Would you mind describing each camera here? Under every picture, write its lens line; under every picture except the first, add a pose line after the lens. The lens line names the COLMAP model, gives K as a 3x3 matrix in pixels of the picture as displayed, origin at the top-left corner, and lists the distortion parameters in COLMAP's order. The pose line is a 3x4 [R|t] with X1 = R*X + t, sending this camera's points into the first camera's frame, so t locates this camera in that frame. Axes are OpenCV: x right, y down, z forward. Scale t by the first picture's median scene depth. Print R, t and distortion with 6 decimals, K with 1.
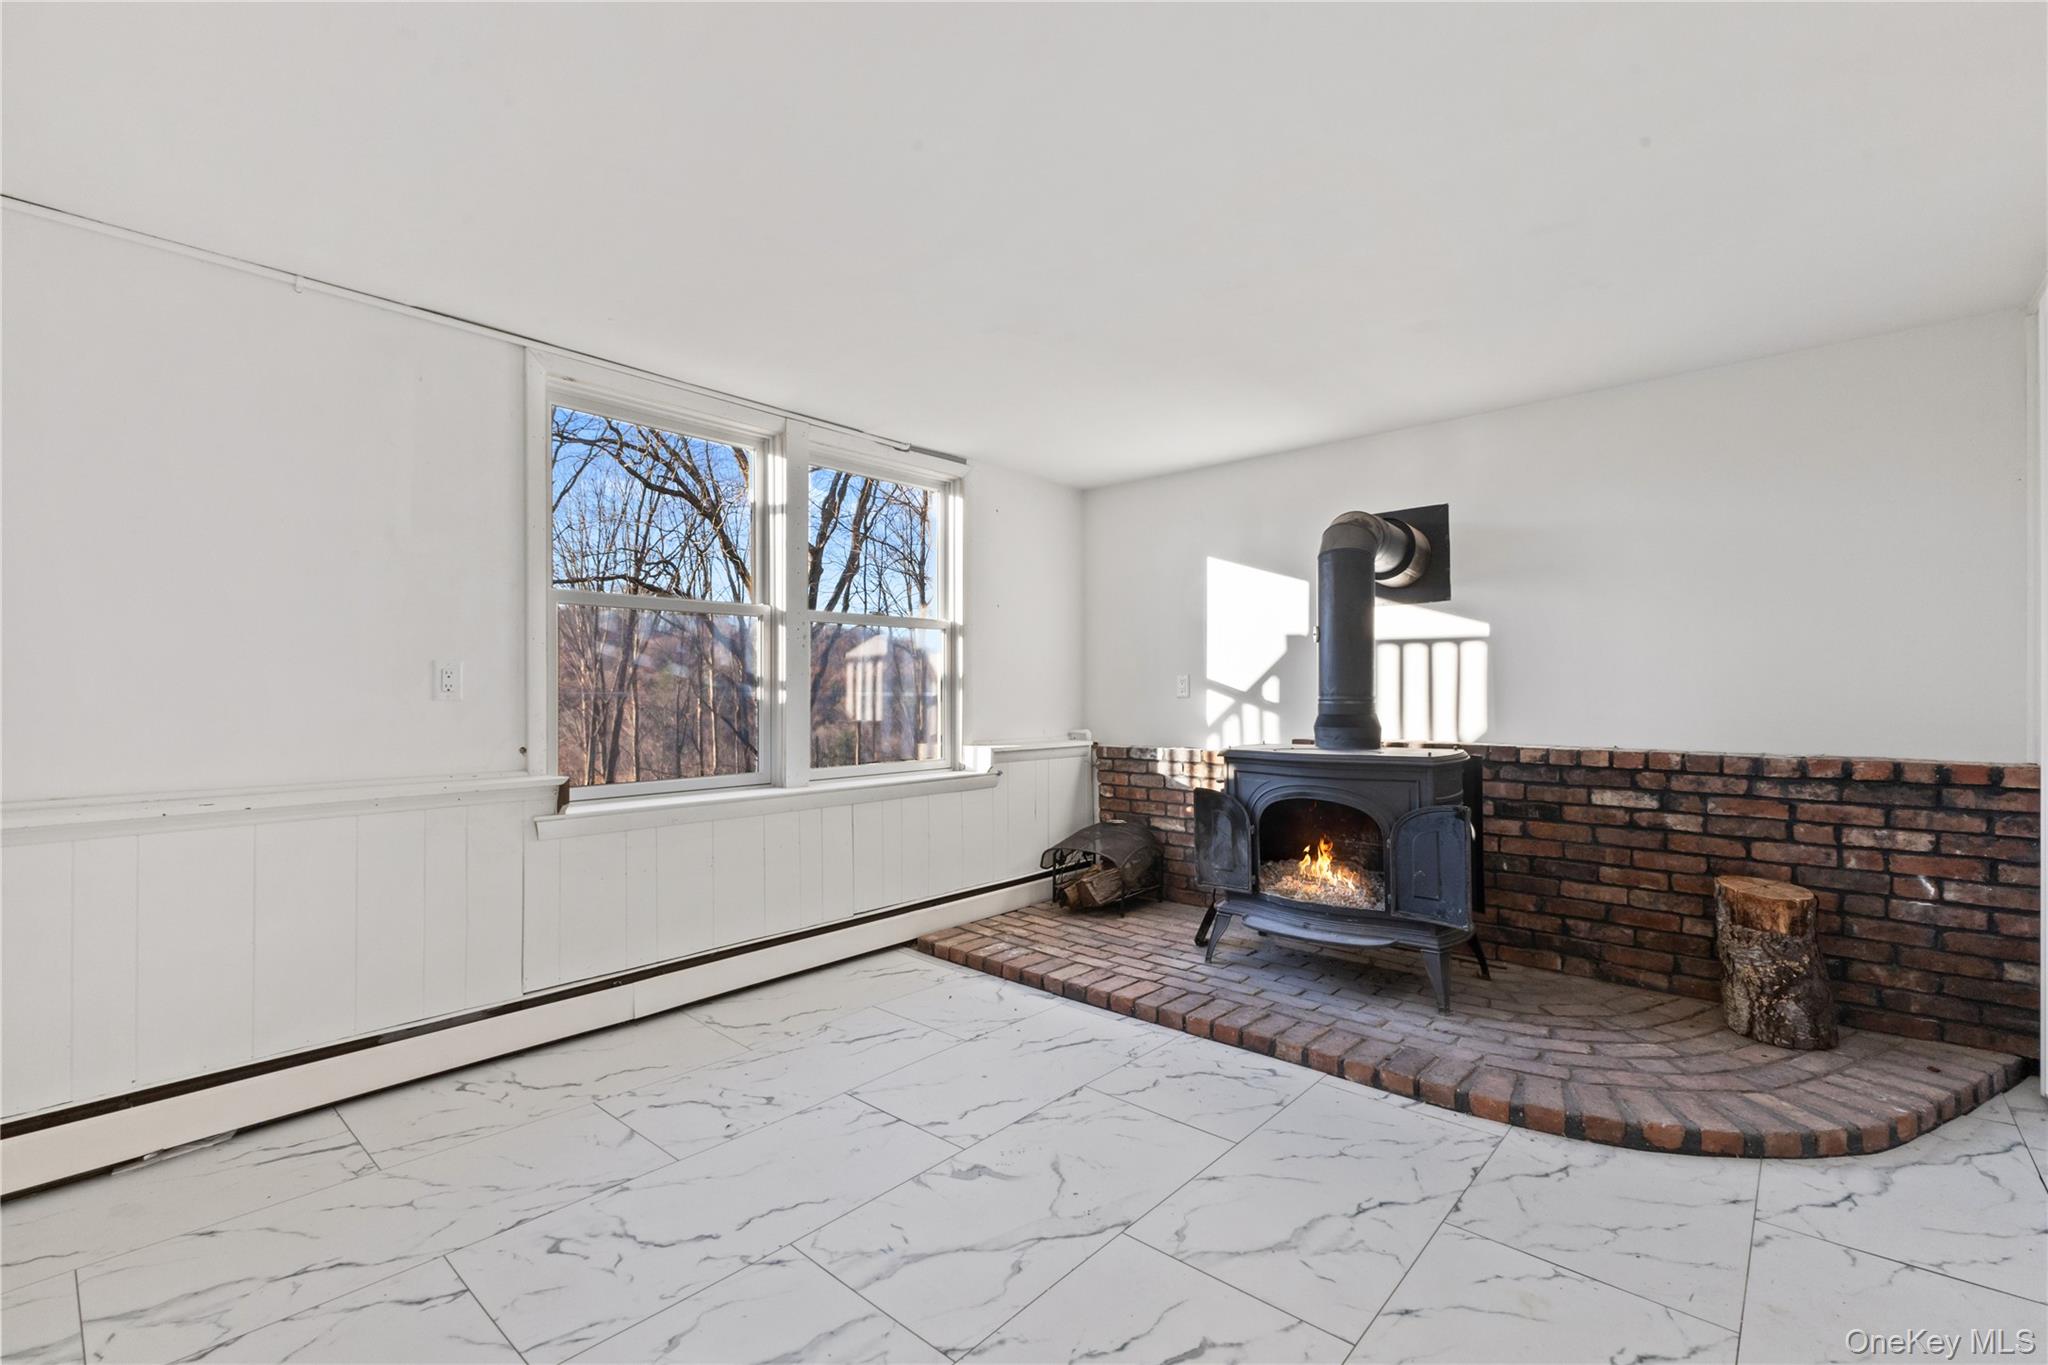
lens RADIAL K [[892.6, 0, 1022.8], [0, 892.6, 692.9], [0, 0, 1]] dist [0.016238, -0.005635]
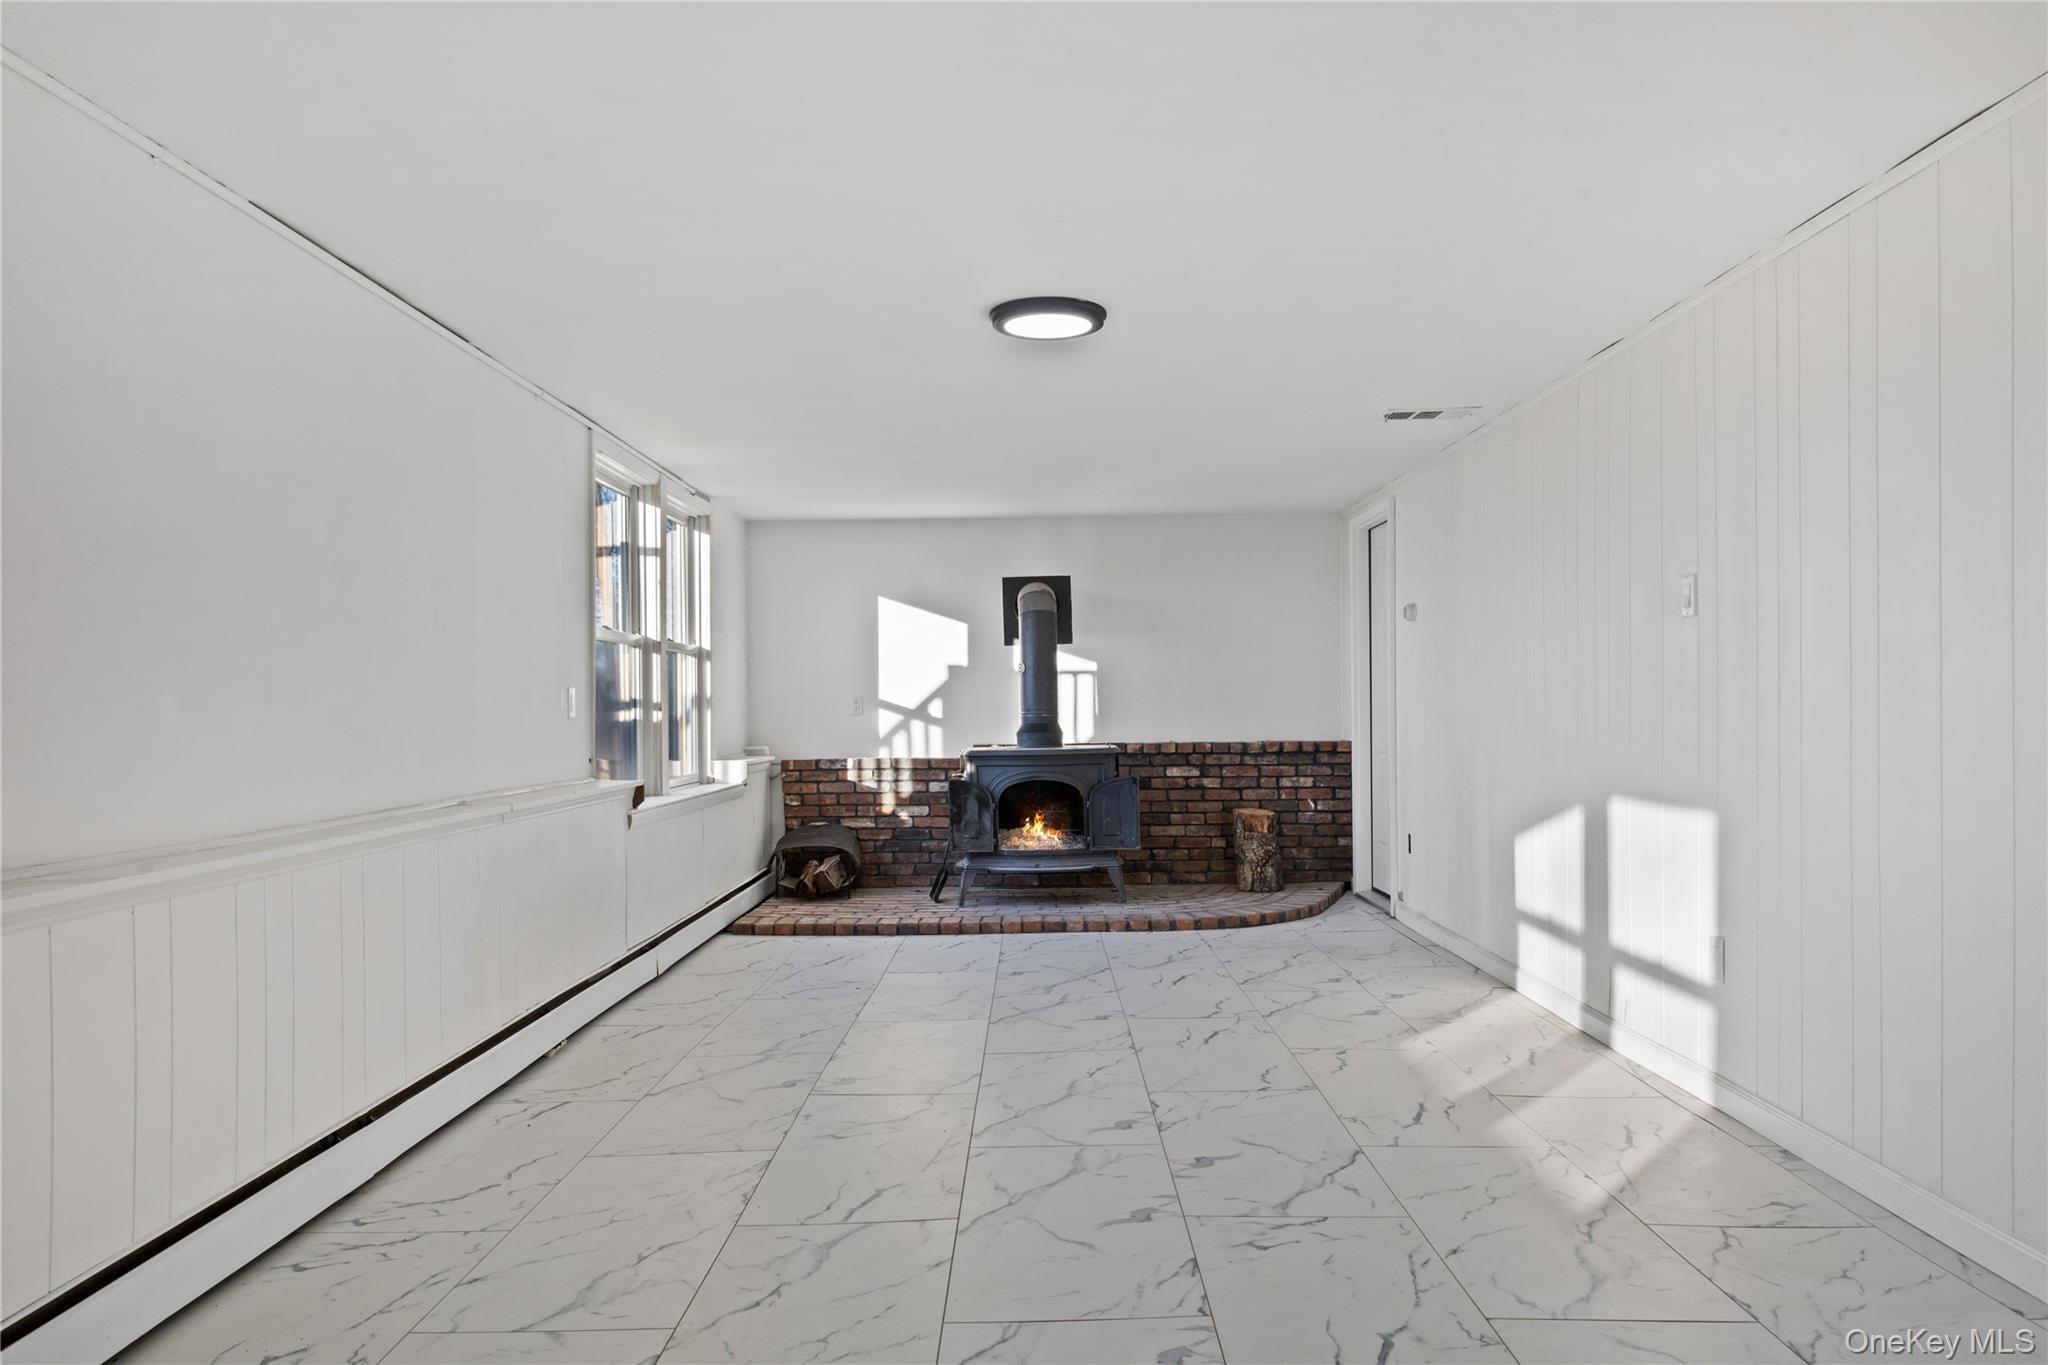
lens RADIAL K [[1406.7, 0, 1022.6], [0, 1406.7, 686.9], [0, 0, 1]] dist [0.007839, 0.000610]
pose [[0.749772, 0.004357, 0.661682, -1.224856], [0.010608, 0.999771, -0.018604, 0.006640], [-0.661611, 0.020968, 0.749554, -0.727382]]
